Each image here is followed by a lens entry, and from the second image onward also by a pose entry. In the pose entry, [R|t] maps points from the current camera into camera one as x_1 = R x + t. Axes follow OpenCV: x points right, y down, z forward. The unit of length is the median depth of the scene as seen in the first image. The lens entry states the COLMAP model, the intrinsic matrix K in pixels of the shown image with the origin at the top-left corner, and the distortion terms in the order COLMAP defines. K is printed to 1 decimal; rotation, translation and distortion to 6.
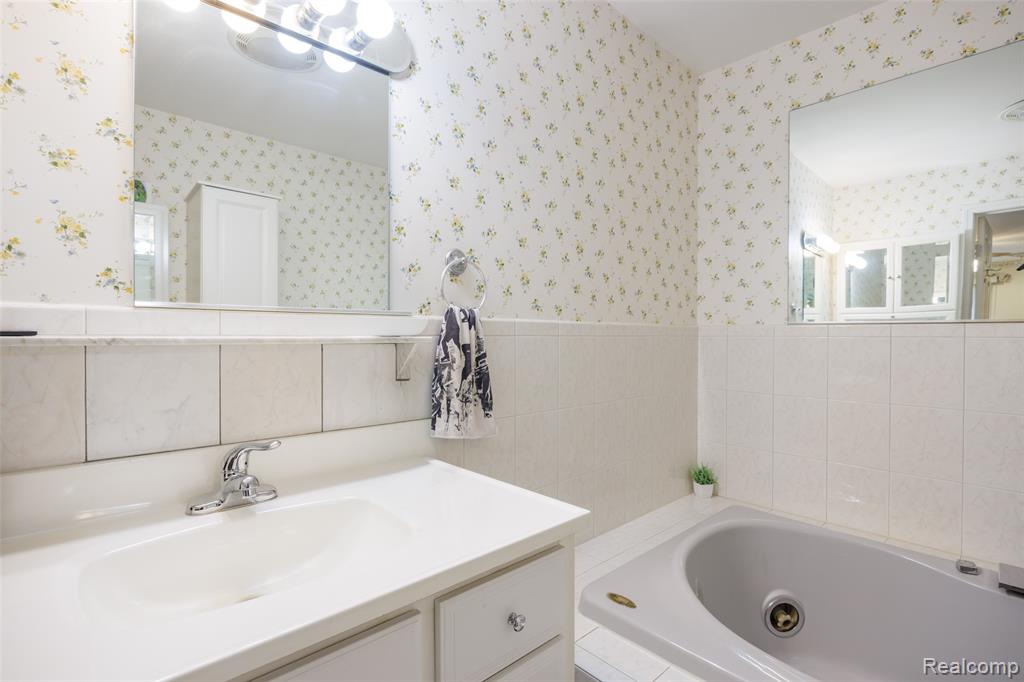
lens RADIAL K [[479.7, 0, 506.6], [0, 479.7, 339.8], [0, 0, 1]] dist [-0.012298, 0.001176]
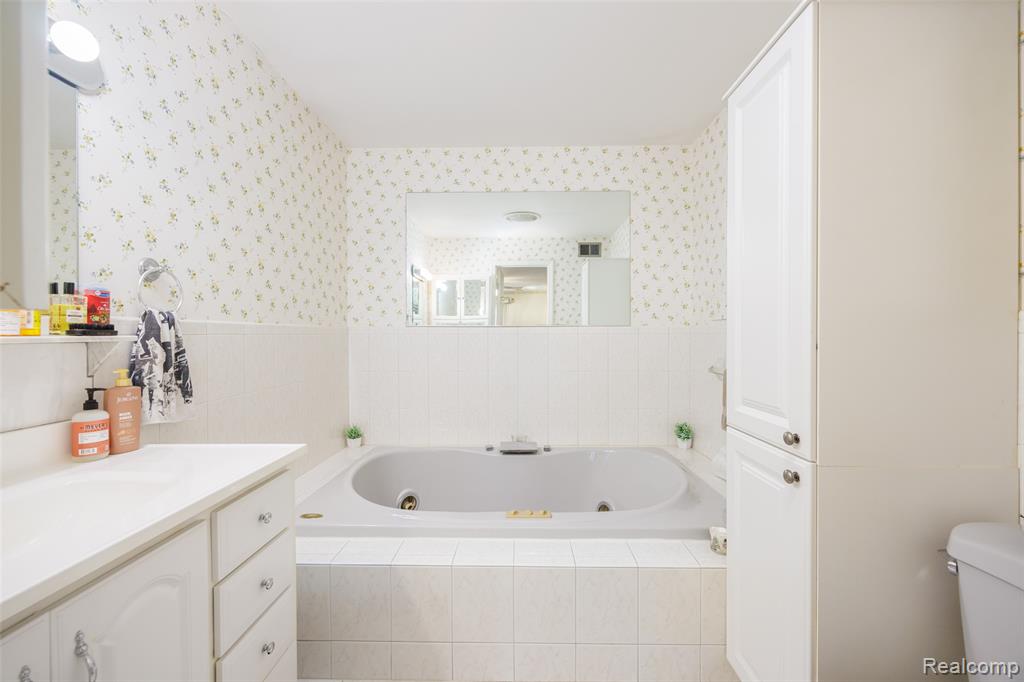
lens RADIAL K [[387.7, 0, 514.7], [0, 387.7, 336.6], [0, 0, 1]] dist [0.001532, 0.000124]
pose [[0.683789, -0.009290, 0.729620, -0.186454], [0.010308, 0.999942, 0.003071, 0.001662], [-0.729607, 0.005421, 0.683846, -0.253399]]
